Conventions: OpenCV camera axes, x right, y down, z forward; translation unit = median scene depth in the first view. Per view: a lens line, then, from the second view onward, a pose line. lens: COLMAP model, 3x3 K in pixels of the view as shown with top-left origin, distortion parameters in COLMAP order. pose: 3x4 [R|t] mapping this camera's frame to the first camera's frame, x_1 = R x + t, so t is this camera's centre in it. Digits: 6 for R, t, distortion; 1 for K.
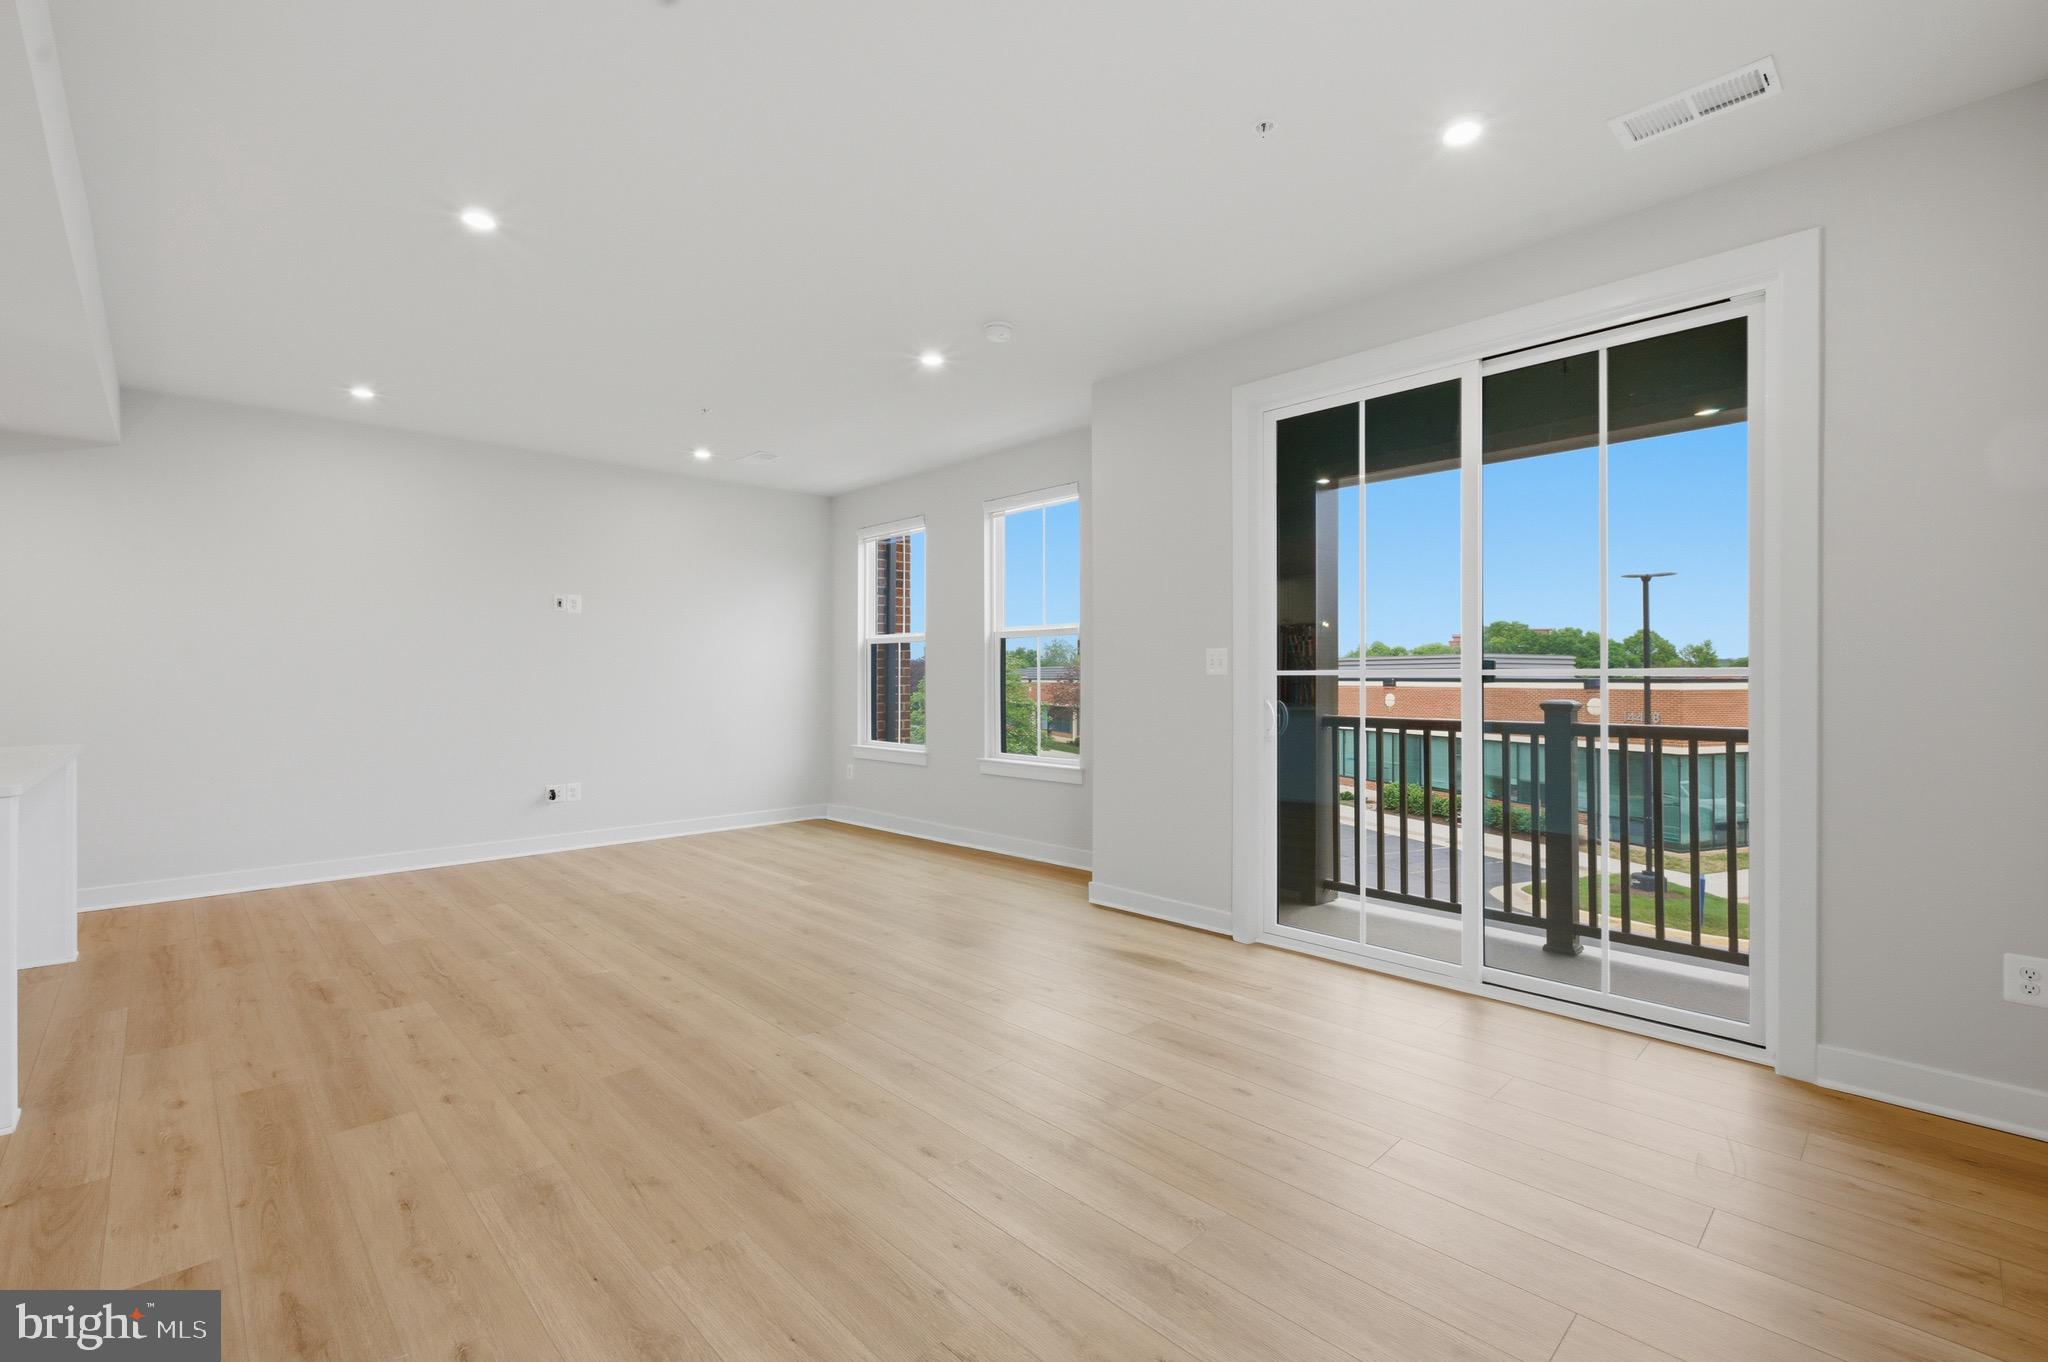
lens RADIAL K [[876.3, 0, 1019.4], [0, 876.3, 673.3], [0, 0, 1]] dist [-0.000270, -0.000280]
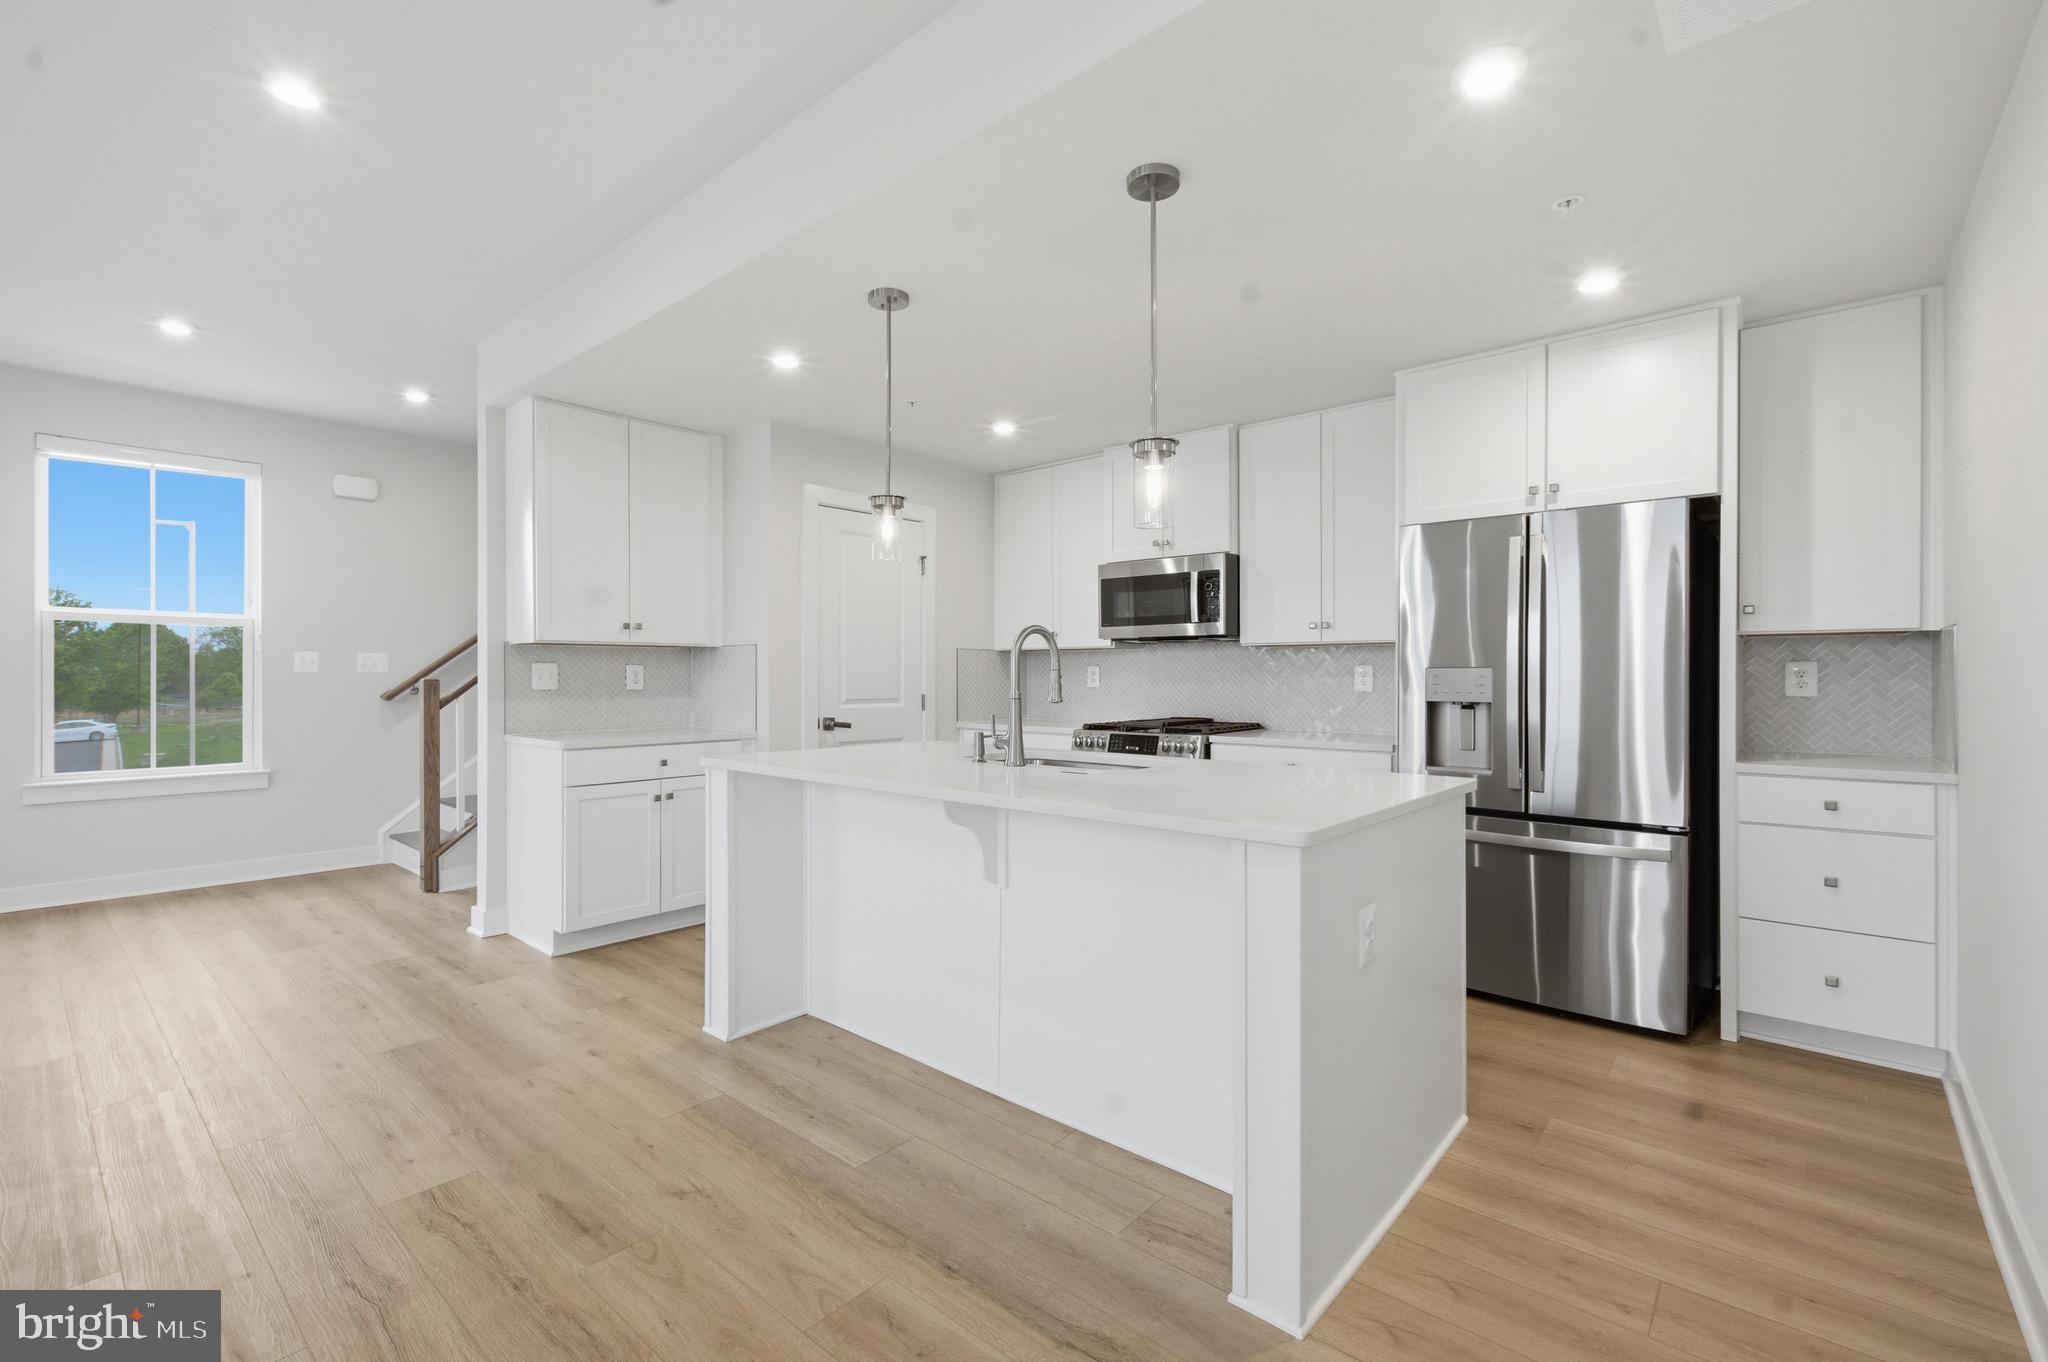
lens RADIAL K [[888.4, 0, 1030.5], [0, 888.4, 677.2], [0, 0, 1]] dist [0.002145, 0.000252]
pose [[-0.995620, 0.001636, -0.093482, -1.060465], [0.001794, 0.999997, -0.001613, 0.009858], [0.093479, -0.001774, -0.995620, 1.644041]]
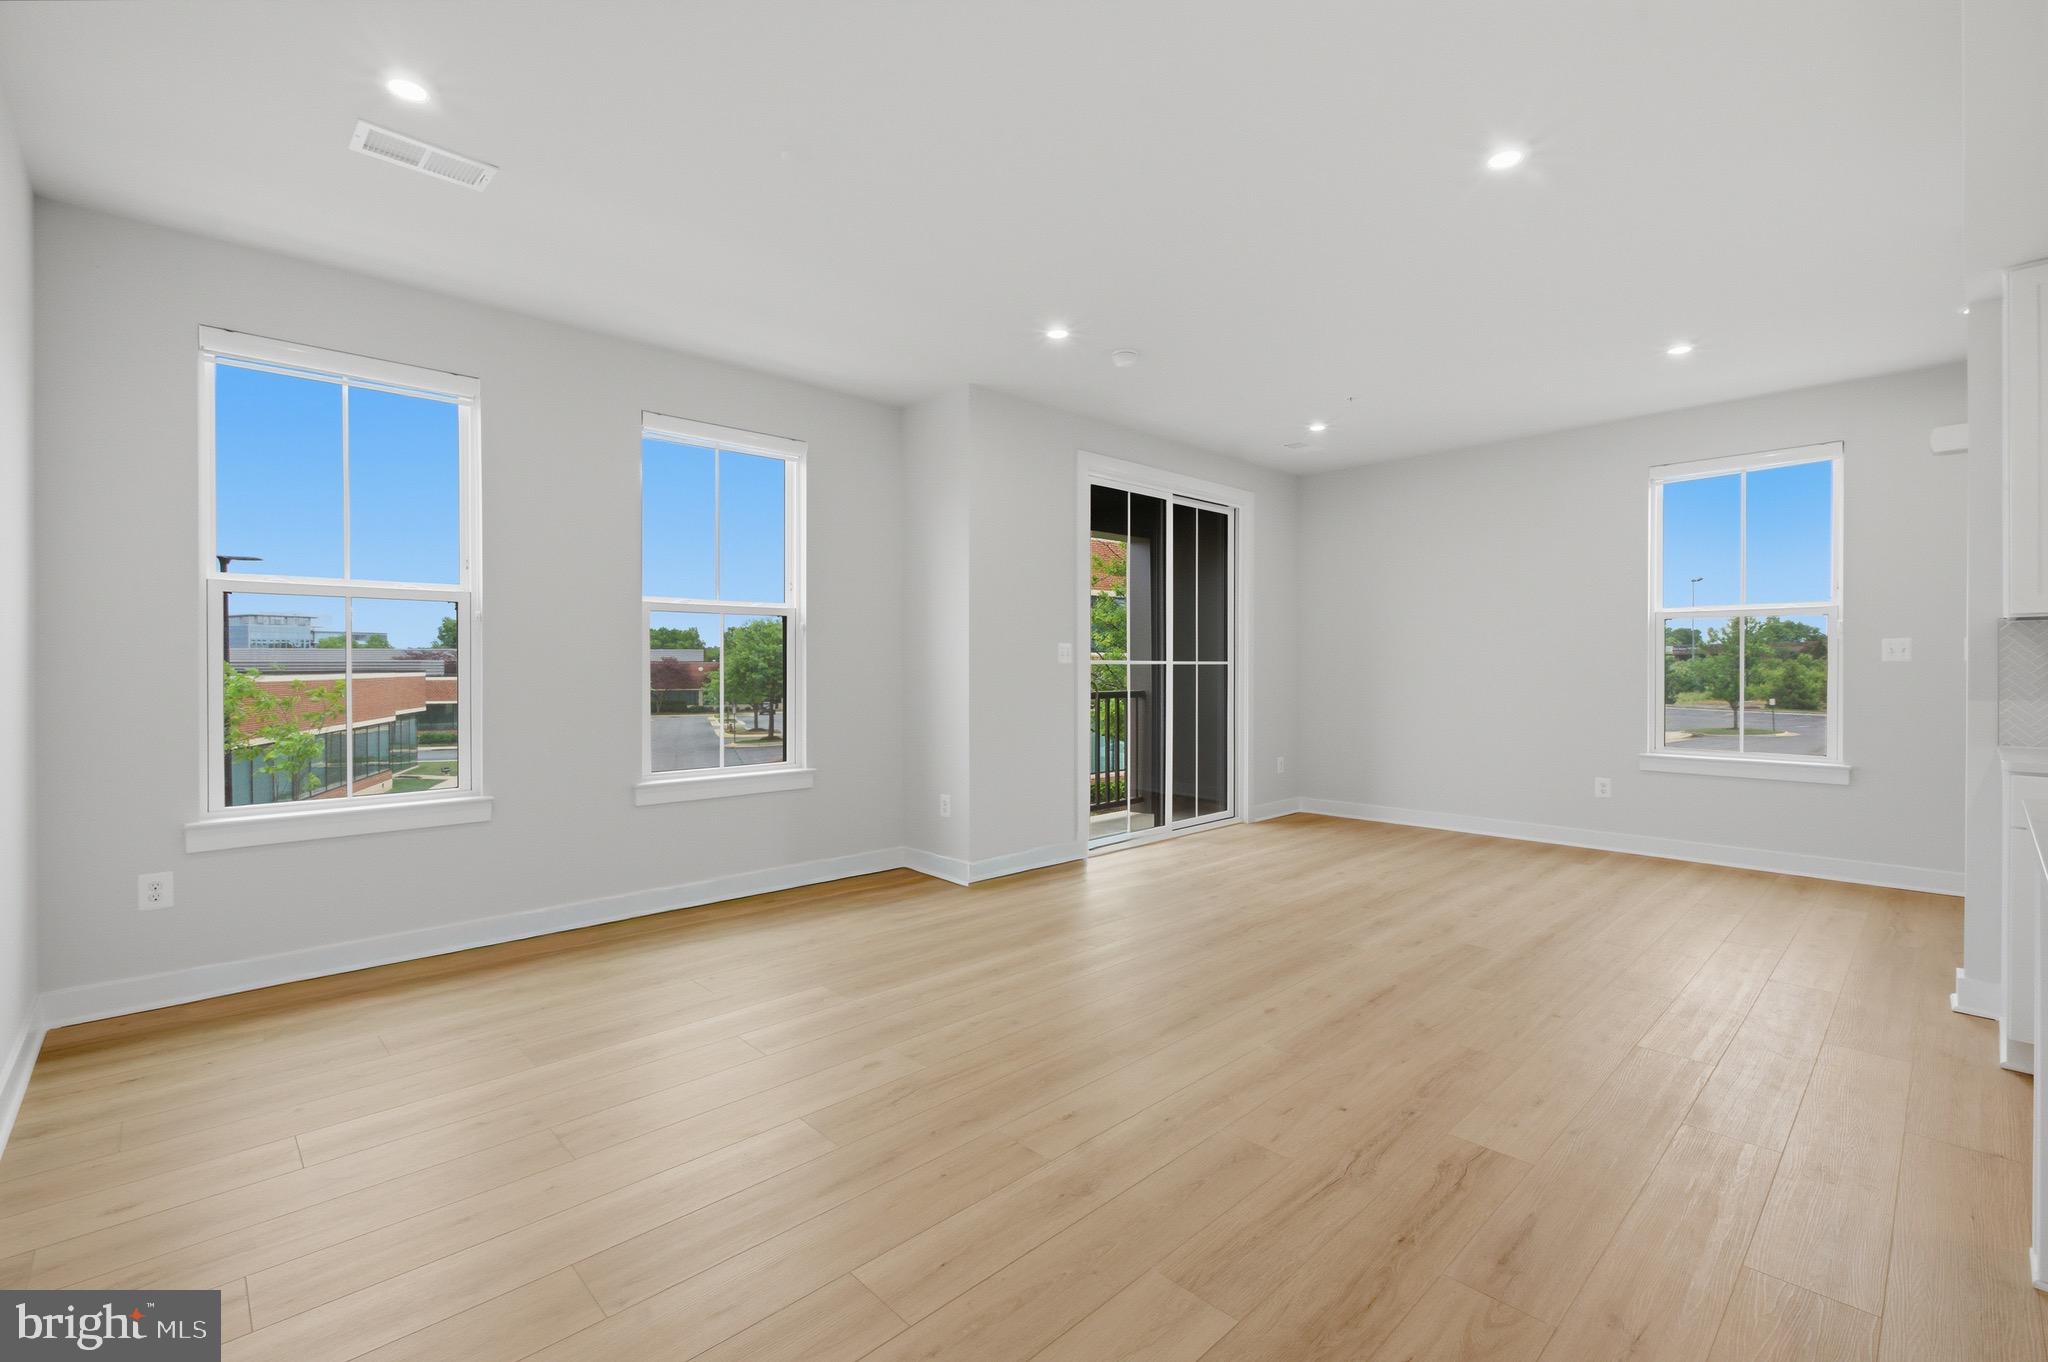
lens RADIAL K [[896.2, 0, 999.8], [0, 896.2, 672.0], [0, 0, 1]] dist [0.000912, 0.000106]
pose [[0.020344, -0.003209, 0.999788, -1.374295], [-0.002733, 0.999991, 0.003265, 0.012132], [-0.999789, -0.002799, 0.020335, 1.328878]]
